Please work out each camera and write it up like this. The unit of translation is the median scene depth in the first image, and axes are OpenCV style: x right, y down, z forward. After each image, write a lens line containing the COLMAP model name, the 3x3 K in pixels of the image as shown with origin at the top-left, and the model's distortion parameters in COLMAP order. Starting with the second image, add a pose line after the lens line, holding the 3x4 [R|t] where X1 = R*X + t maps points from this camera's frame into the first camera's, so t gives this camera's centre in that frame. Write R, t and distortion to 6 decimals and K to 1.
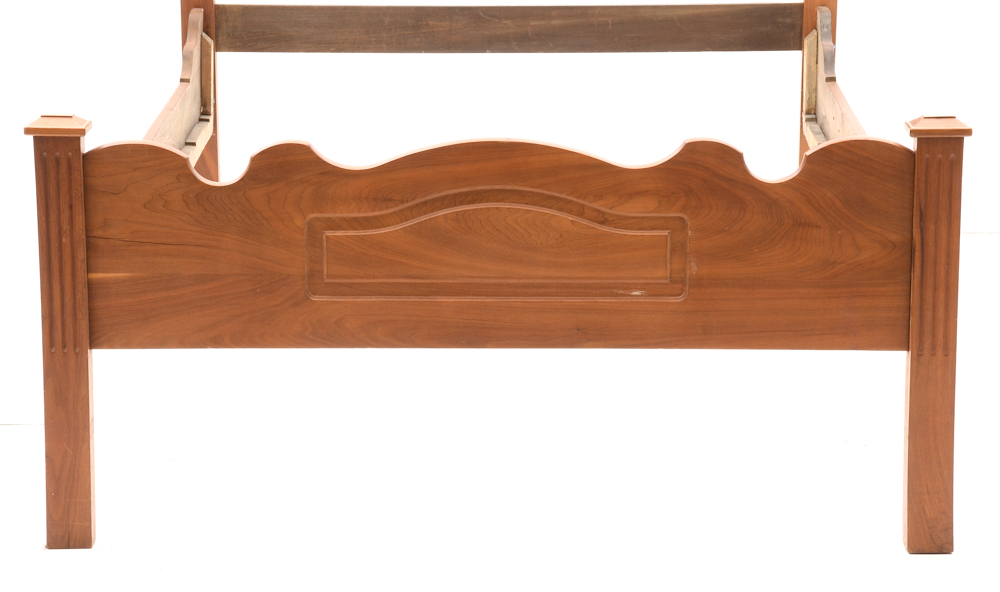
lens RADIAL K [[3024.0, 0, 496.4], [0, 3024.0, 287.2], [0, 0, 1]] dist [0.892692, 0.000000]
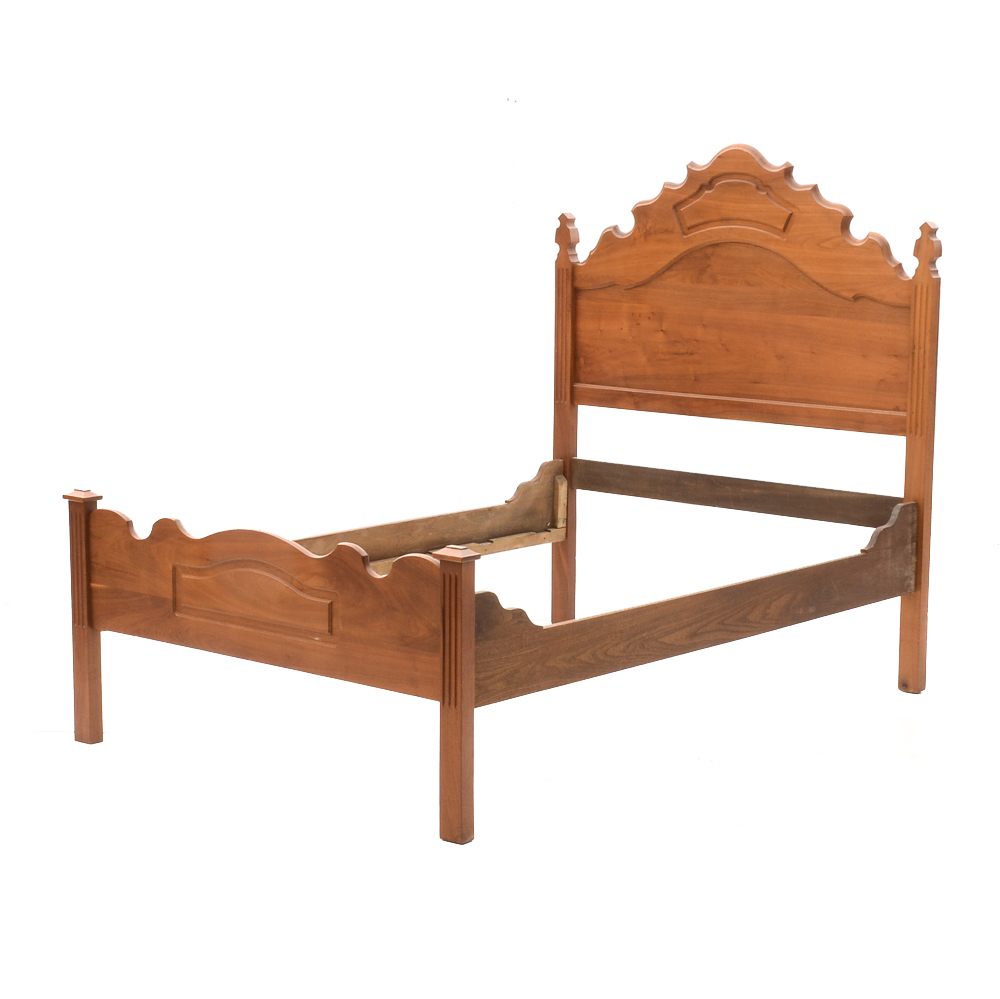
lens RADIAL K [[2292.2, 0, 502.6], [0, 2292.2, 491.5], [0, 0, 1]] dist [0.169869, 0.000000]
pose [[0.779710, 0.102968, -0.617616, 0.841890], [-0.154268, 0.987570, -0.030109, -0.051889], [0.606839, 0.118755, 0.785903, 0.121178]]
